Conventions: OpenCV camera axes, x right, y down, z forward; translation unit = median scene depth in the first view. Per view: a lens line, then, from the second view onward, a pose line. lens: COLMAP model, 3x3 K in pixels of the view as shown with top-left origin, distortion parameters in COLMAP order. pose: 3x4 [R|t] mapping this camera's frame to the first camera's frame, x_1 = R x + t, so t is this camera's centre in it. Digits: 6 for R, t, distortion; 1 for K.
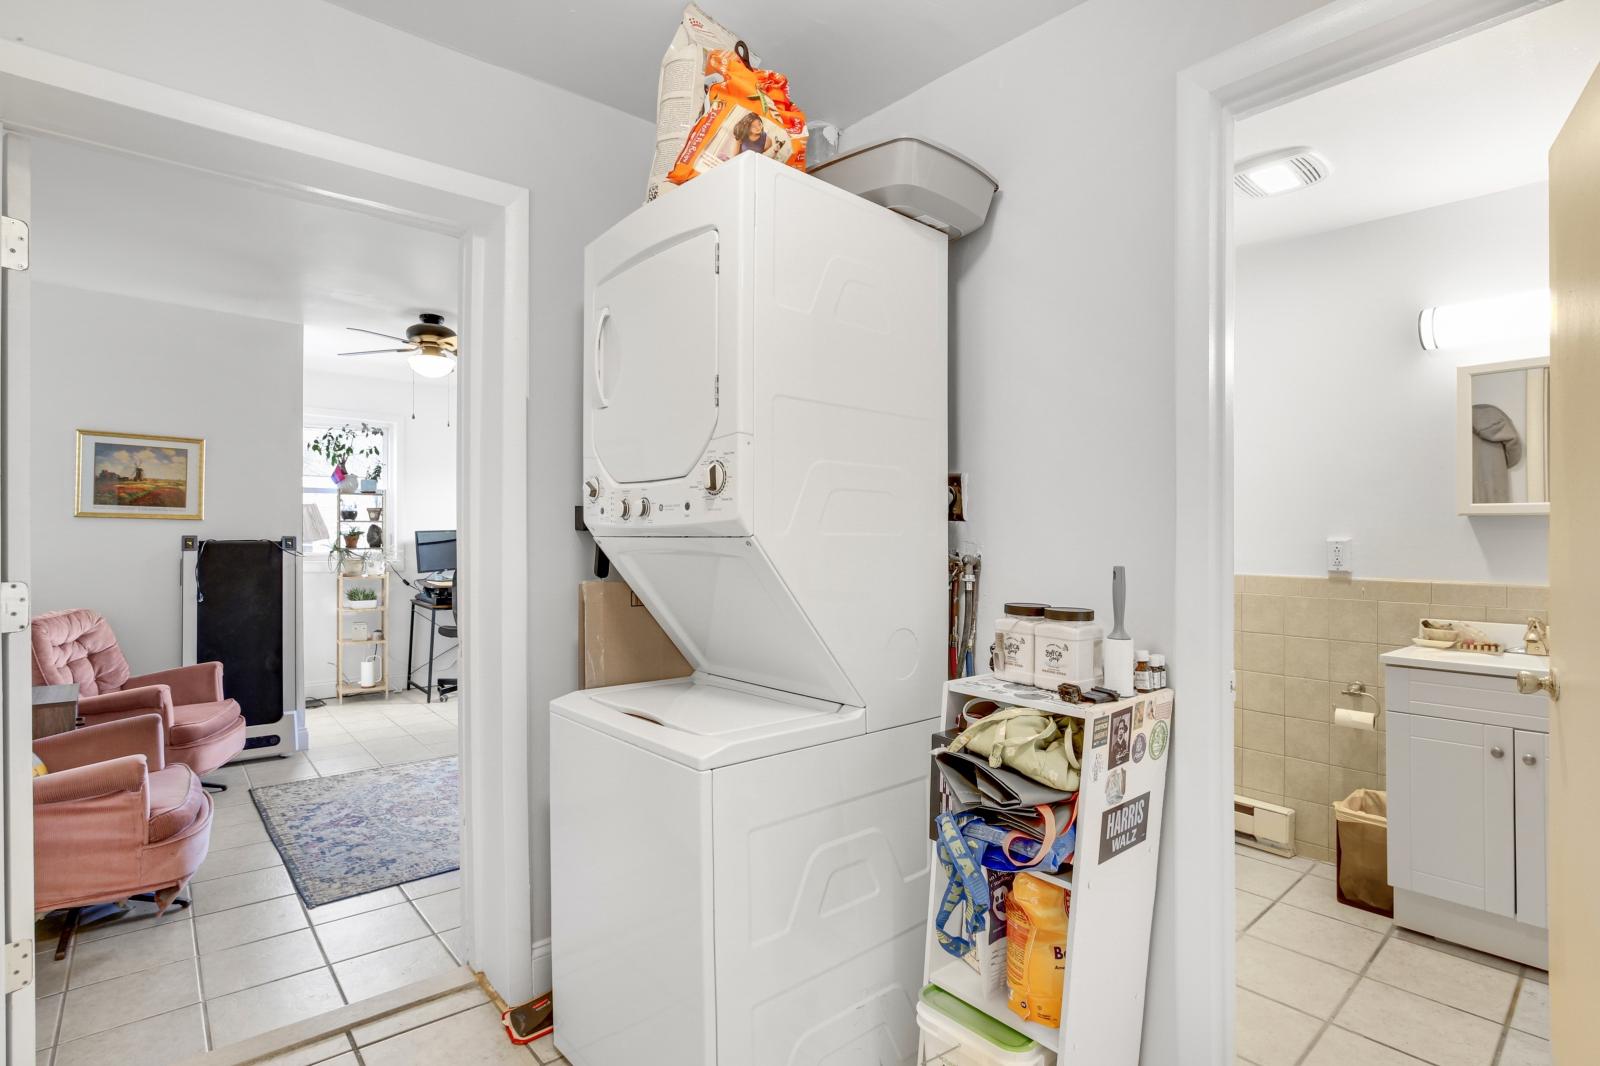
lens RADIAL K [[753.9, 0, 784.1], [0, 753.9, 553.0], [0, 0, 1]] dist [-0.034925, -0.000309]
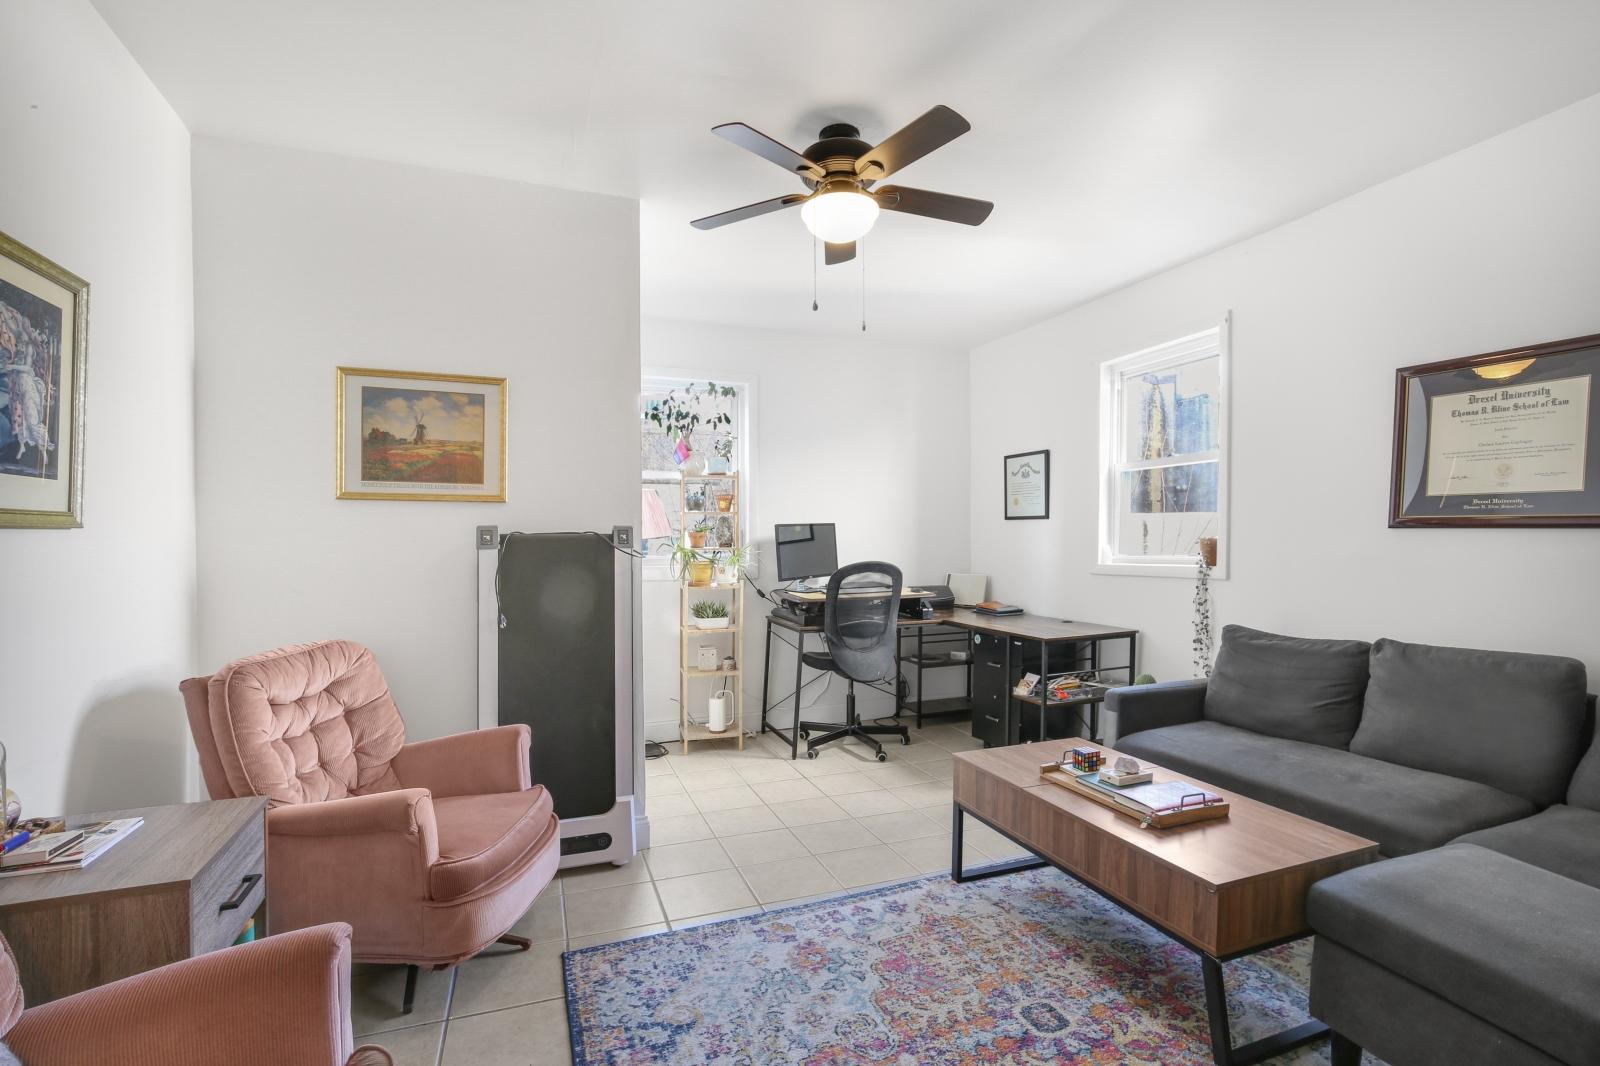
lens RADIAL K [[753.9, 0, 816.5], [0, 753.9, 544.2], [0, 0, 1]] dist [-0.034925, -0.000309]
pose [[0.941500, -0.016361, -0.336616, -0.308677], [0.010113, 0.999743, -0.020306, 0.008925], [0.336861, 0.015714, 0.941423, 0.471983]]
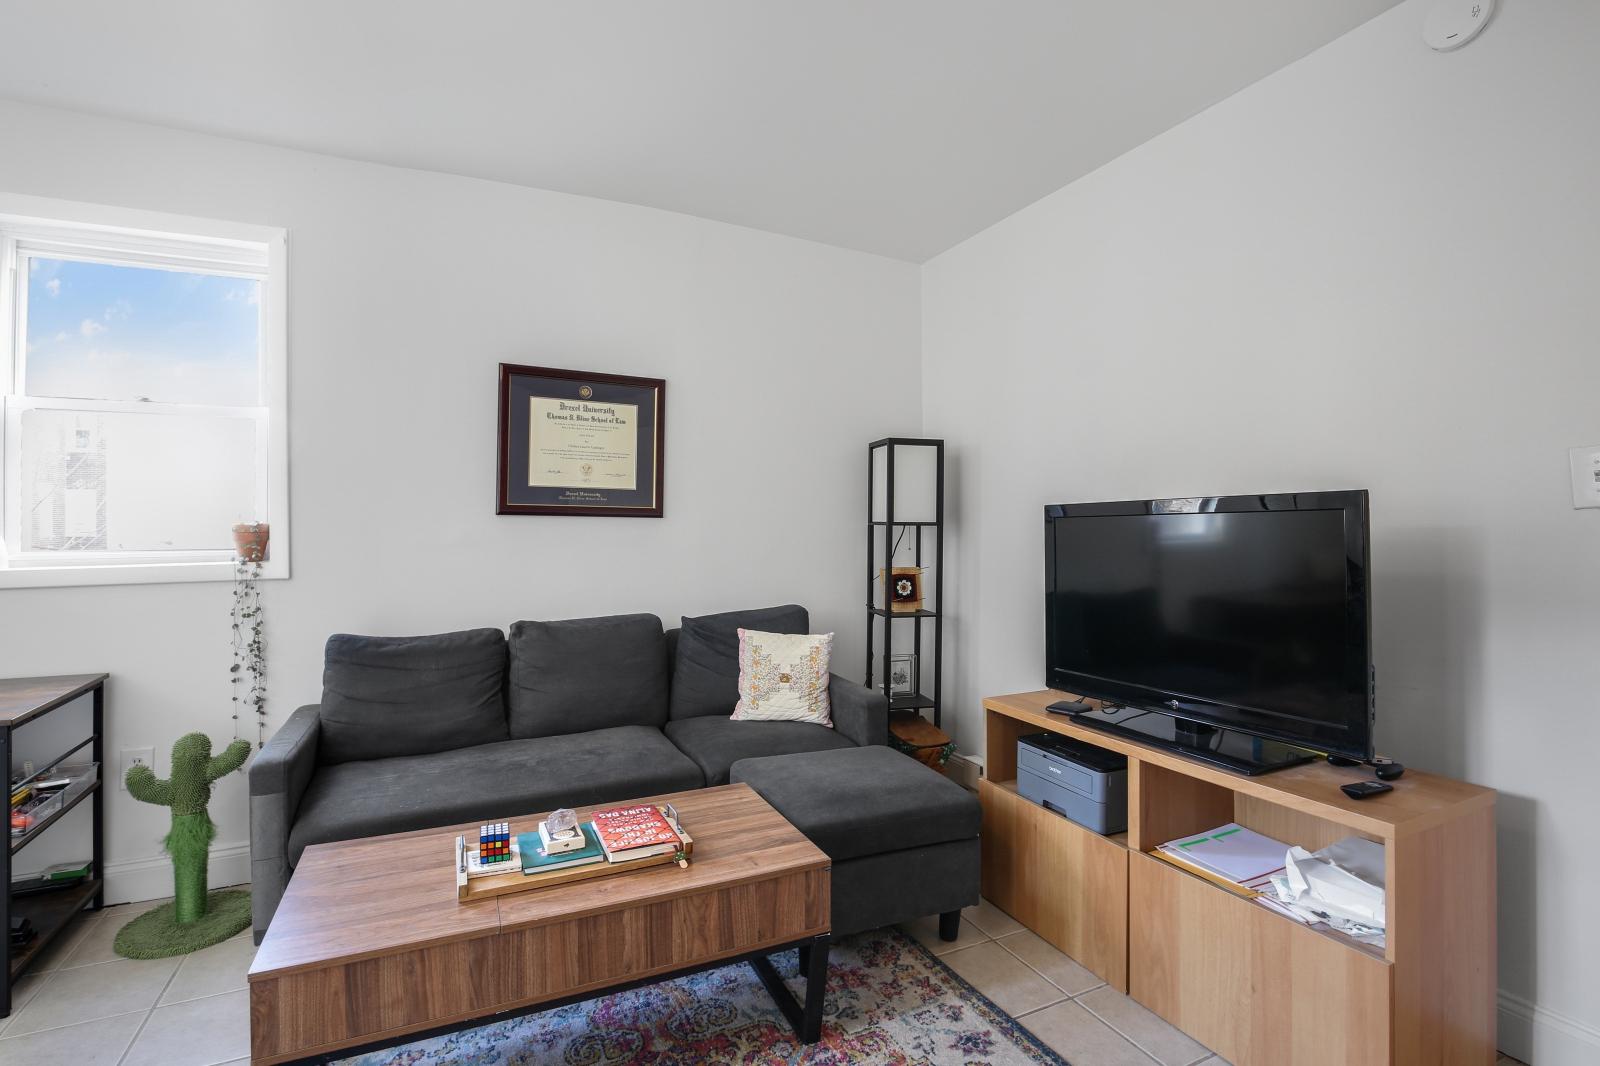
lens RADIAL K [[753.9, 0, 781.9], [0, 753.9, 512.7], [0, 0, 1]] dist [-0.034925, -0.000309]
pose [[0.273950, 0.004574, 0.961733, -0.650549], [0.029038, 0.999493, -0.013025, 0.000736], [-0.961305, 0.031494, 0.273679, 0.834420]]
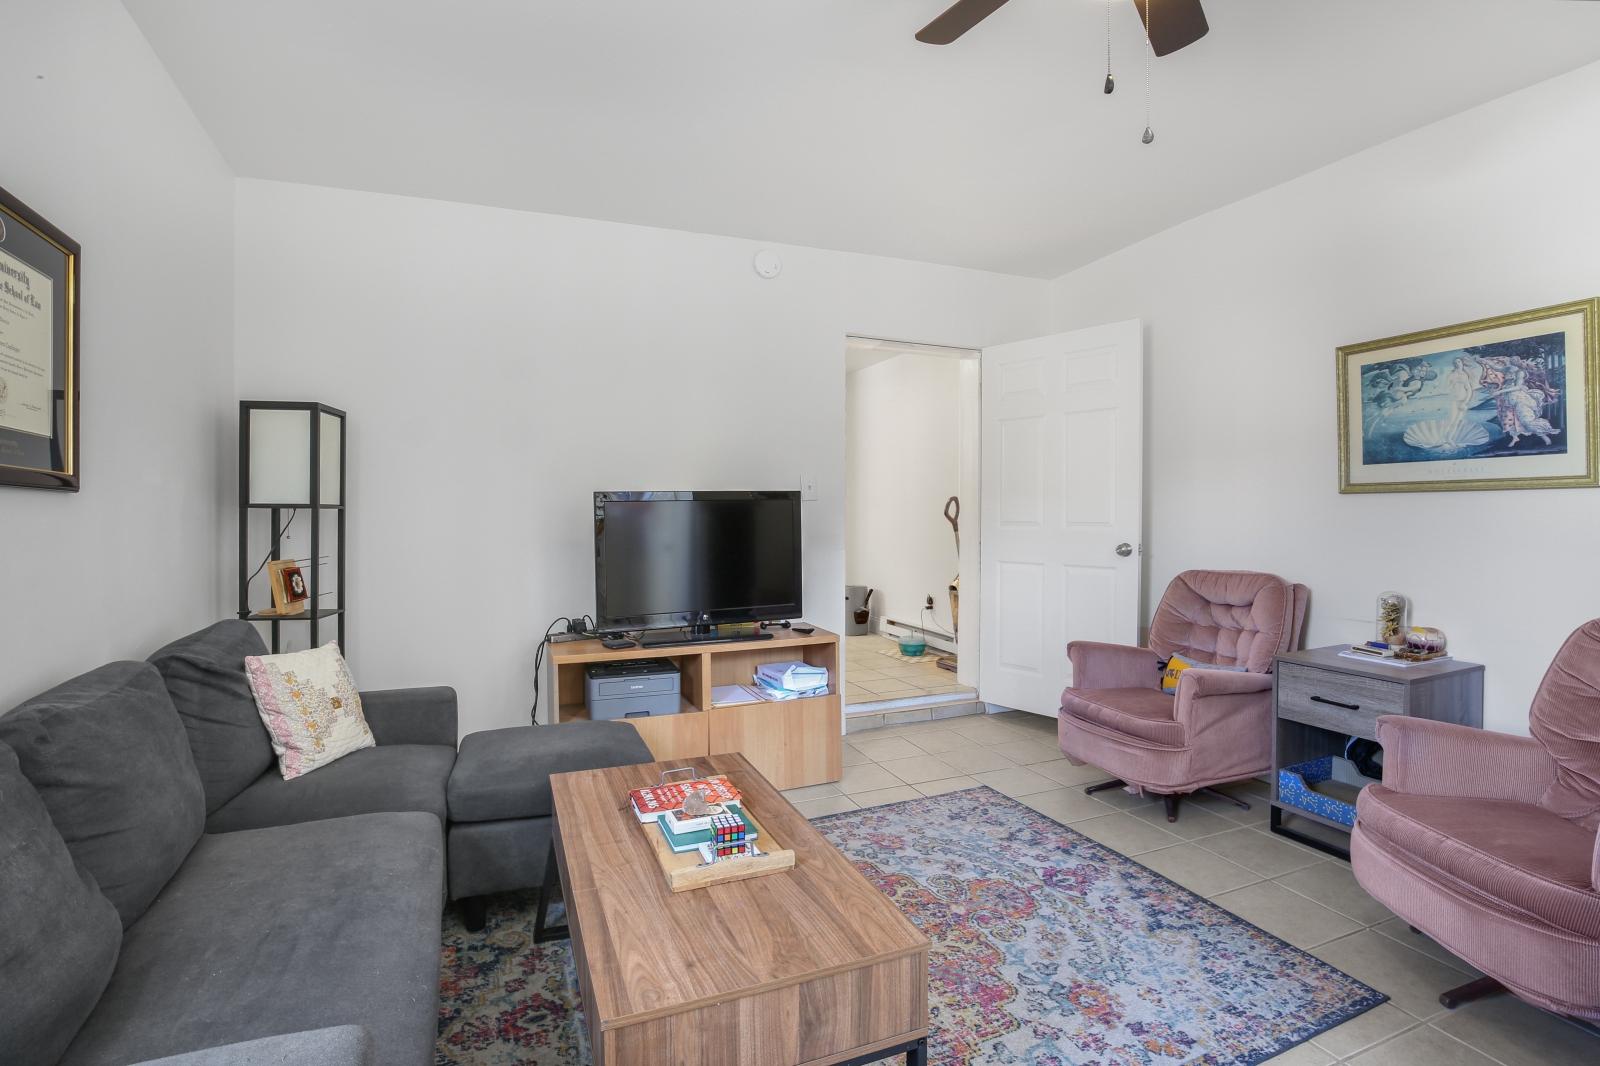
lens RADIAL K [[753.9, 0, 826.1], [0, 753.9, 505.0], [0, 0, 1]] dist [-0.034925, -0.000309]
pose [[-0.960679, -0.009592, 0.277496, -0.464396], [-0.004523, 0.999811, 0.018902, -0.009964], [-0.277625, 0.016904, -0.960541, 1.447060]]
